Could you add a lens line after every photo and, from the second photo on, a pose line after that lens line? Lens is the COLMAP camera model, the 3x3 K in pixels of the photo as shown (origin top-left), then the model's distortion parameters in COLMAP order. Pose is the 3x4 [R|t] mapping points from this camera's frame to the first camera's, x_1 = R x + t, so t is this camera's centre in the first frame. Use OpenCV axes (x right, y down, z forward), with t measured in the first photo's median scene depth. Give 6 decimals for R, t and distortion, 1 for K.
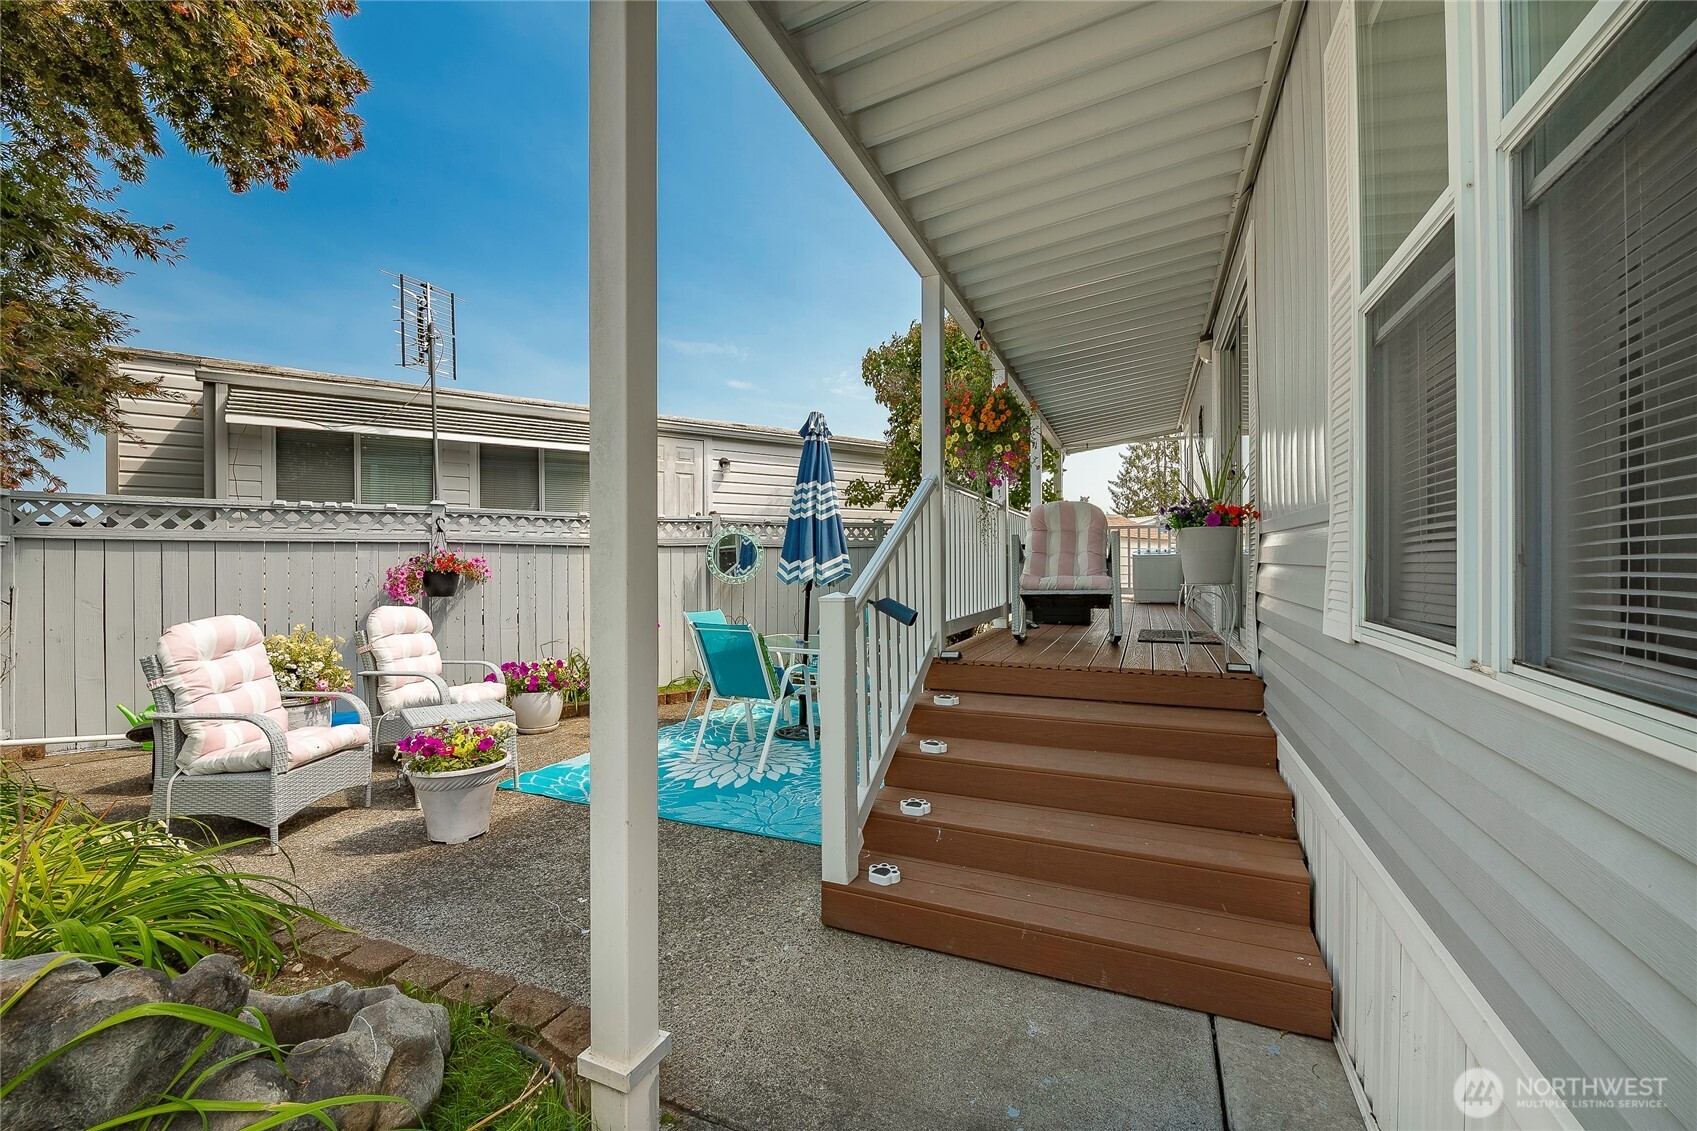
lens RADIAL K [[686.9, 0, 851.3], [0, 686.9, 563.3], [0, 0, 1]] dist [-0.016456, -0.001003]
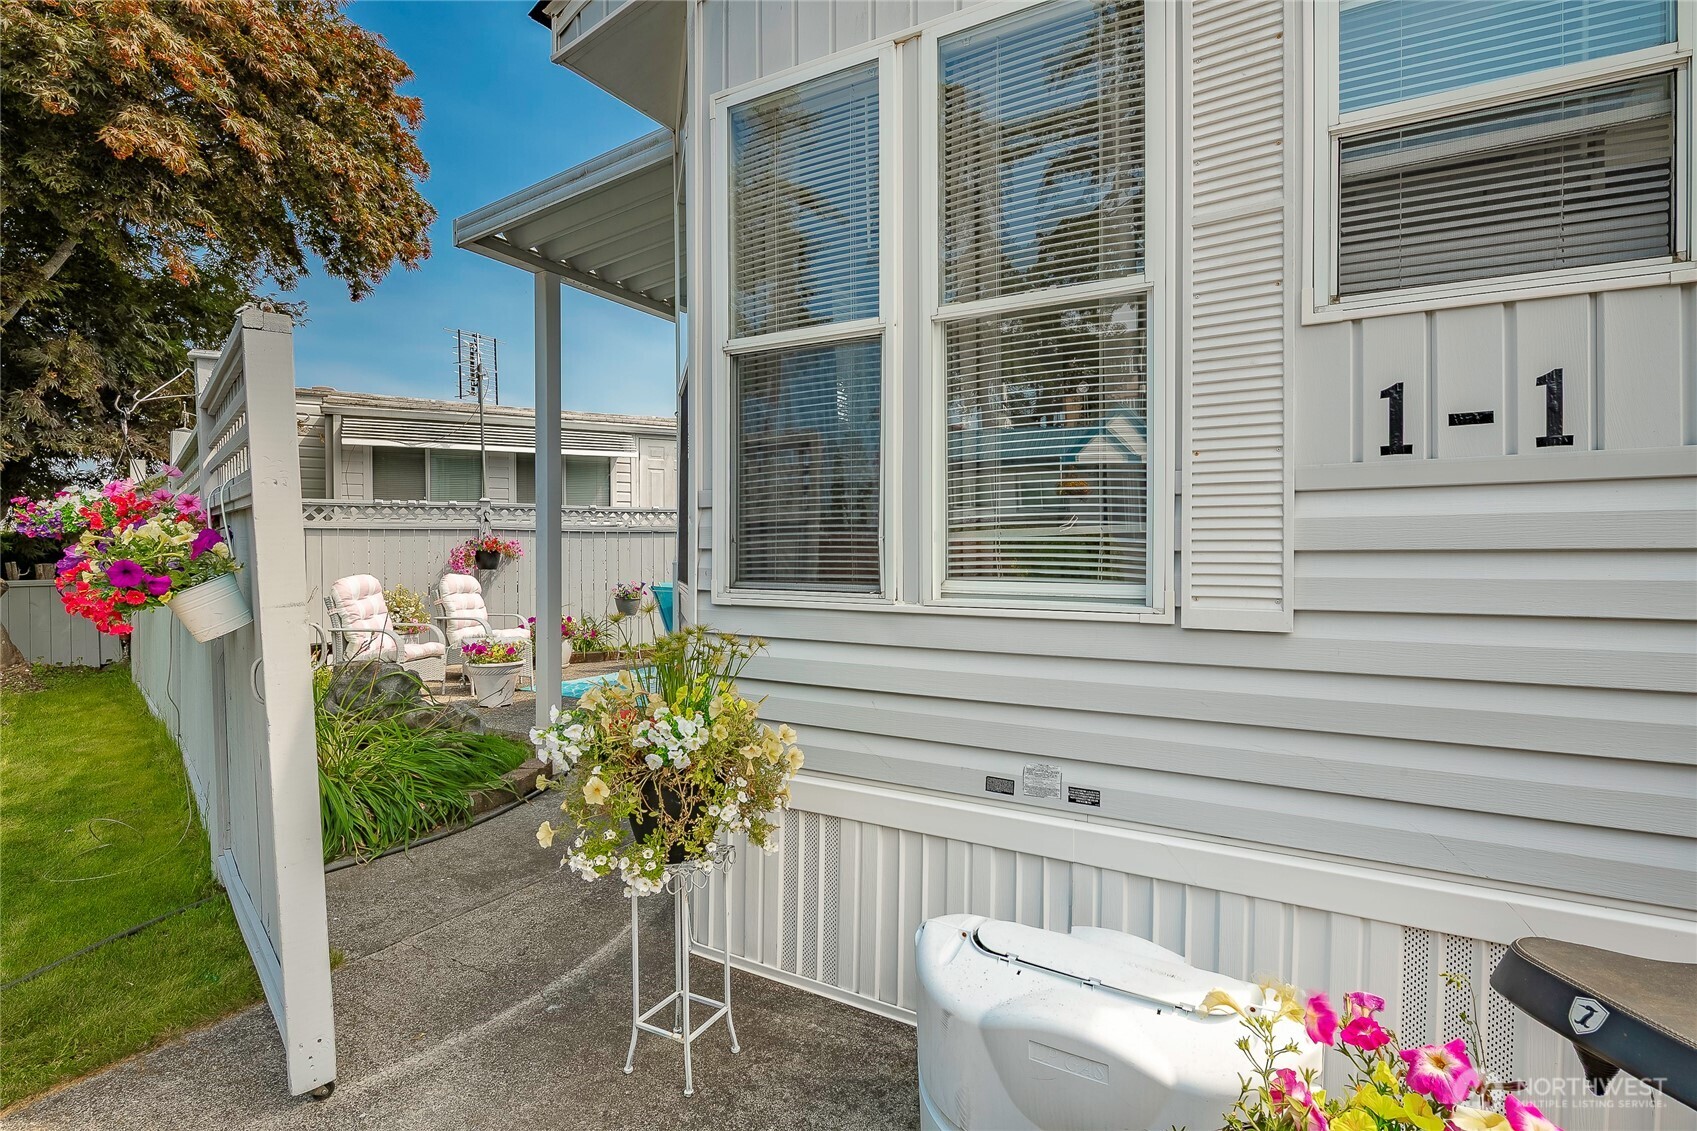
lens RADIAL K [[831.2, 0, 851.8], [0, 831.2, 561.5], [0, 0, 1]] dist [-0.002529, -0.000113]
pose [[0.991037, 0.006018, -0.133453, 0.330494], [-0.004070, 0.999881, 0.014861, 0.005160], [0.133527, -0.014185, 0.990944, -0.529699]]
